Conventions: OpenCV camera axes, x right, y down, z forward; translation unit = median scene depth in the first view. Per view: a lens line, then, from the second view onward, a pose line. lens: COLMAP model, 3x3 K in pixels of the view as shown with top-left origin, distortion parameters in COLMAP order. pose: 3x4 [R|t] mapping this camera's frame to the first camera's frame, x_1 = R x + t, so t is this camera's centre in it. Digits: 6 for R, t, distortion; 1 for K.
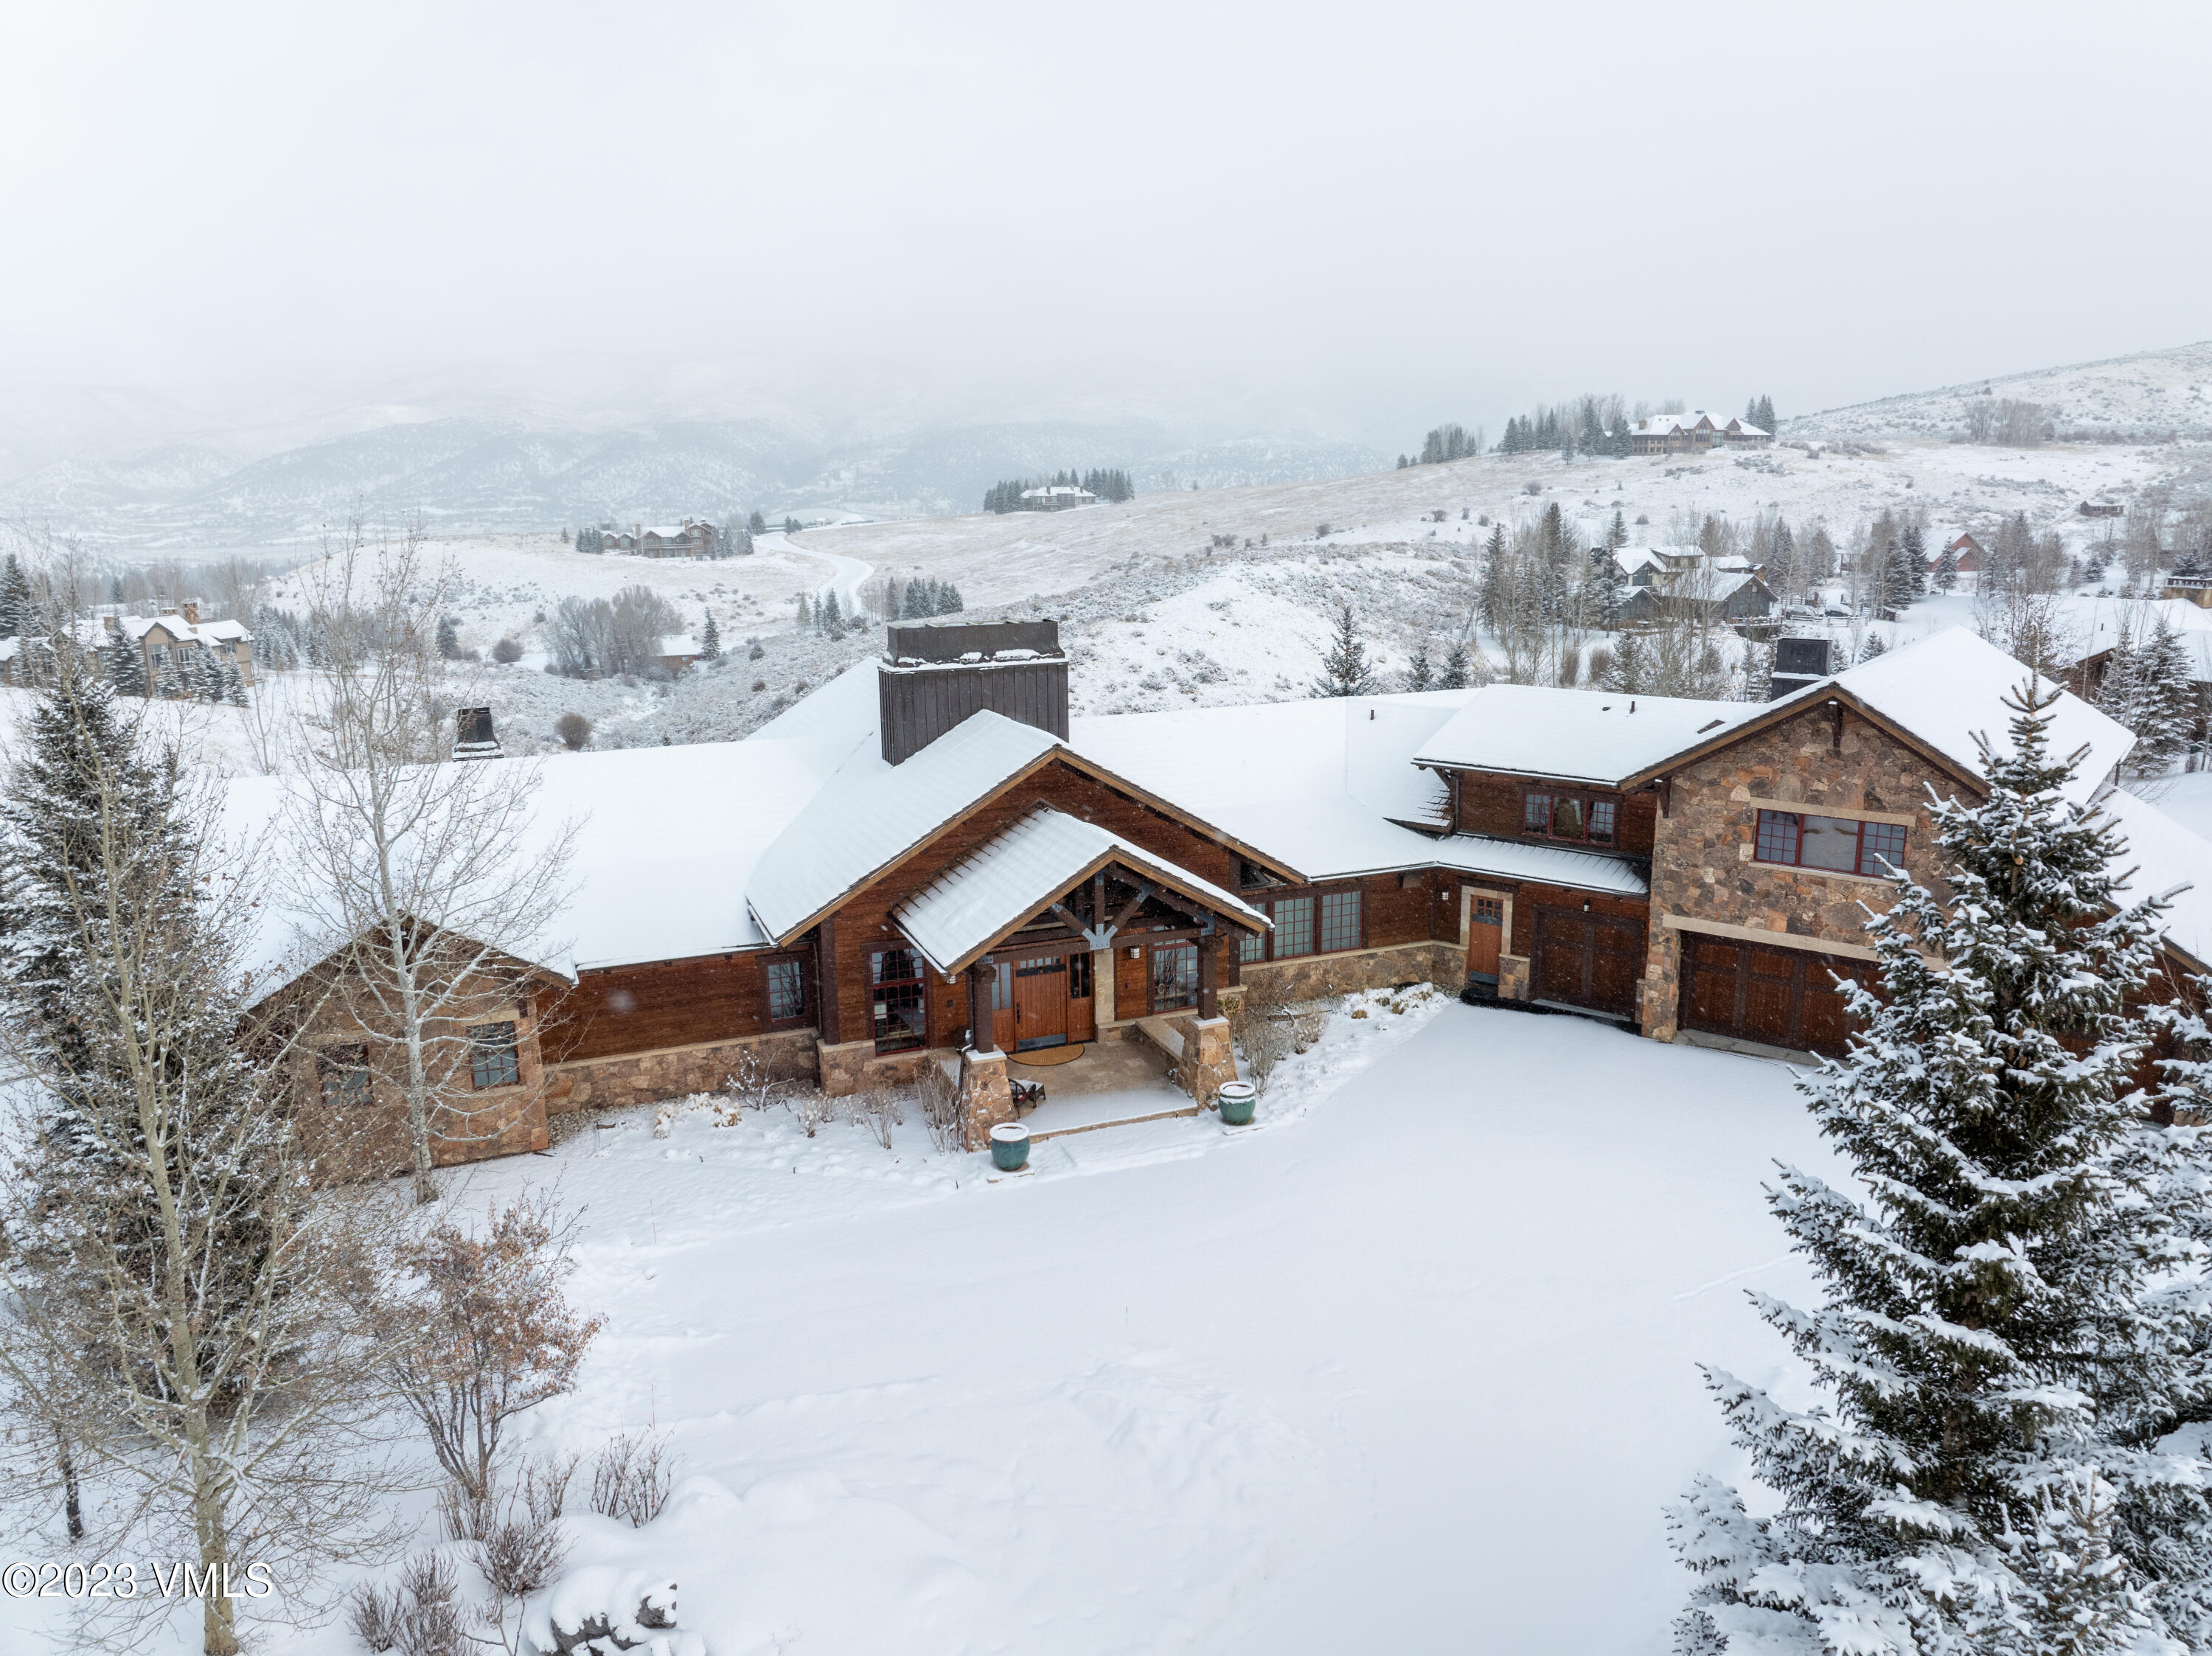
lens RADIAL K [[1561.1, 0, 1129.8], [0, 1561.1, 820.1], [0, 0, 1]] dist [-0.024172, -0.007146]
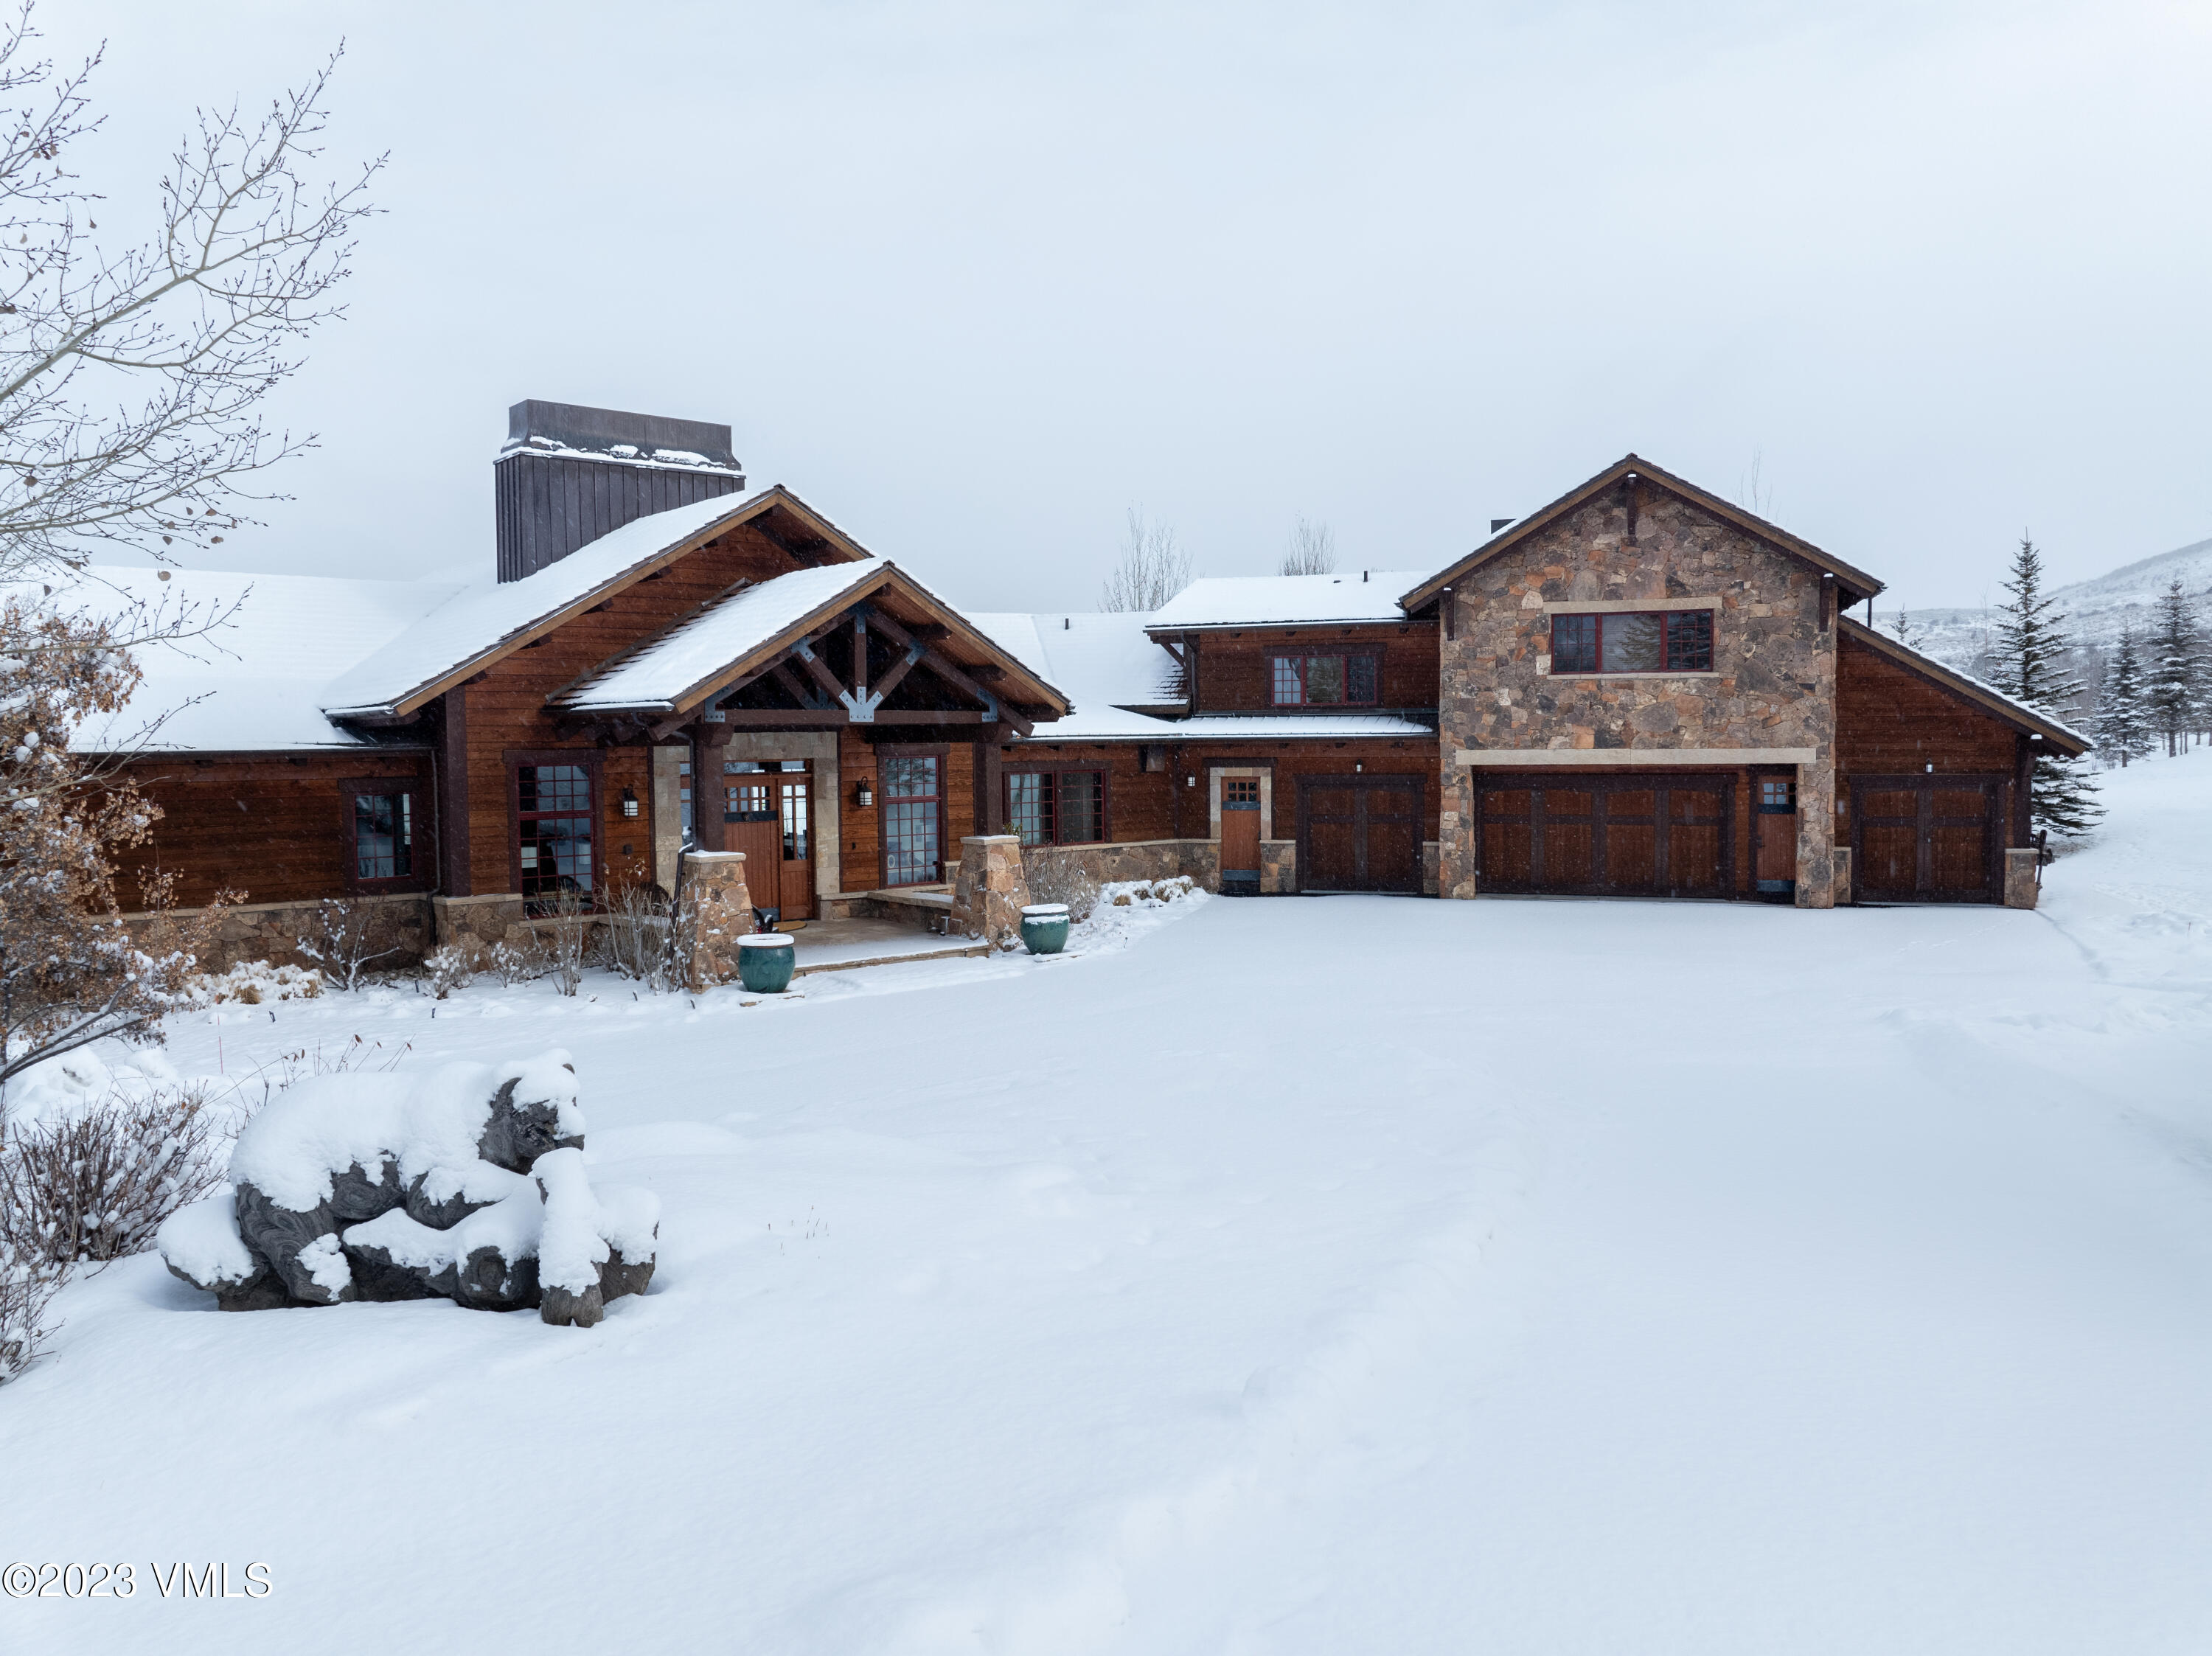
lens RADIAL K [[1561.1, 0, 1129.8], [0, 1561.1, 820.1], [0, 0, 1]] dist [-0.024172, -0.007146]
pose [[0.944753, -0.020947, 0.327113, -0.128262], [0.073864, 0.985893, -0.150198, 0.224874], [-0.319352, 0.166062, 0.932973, 0.240778]]
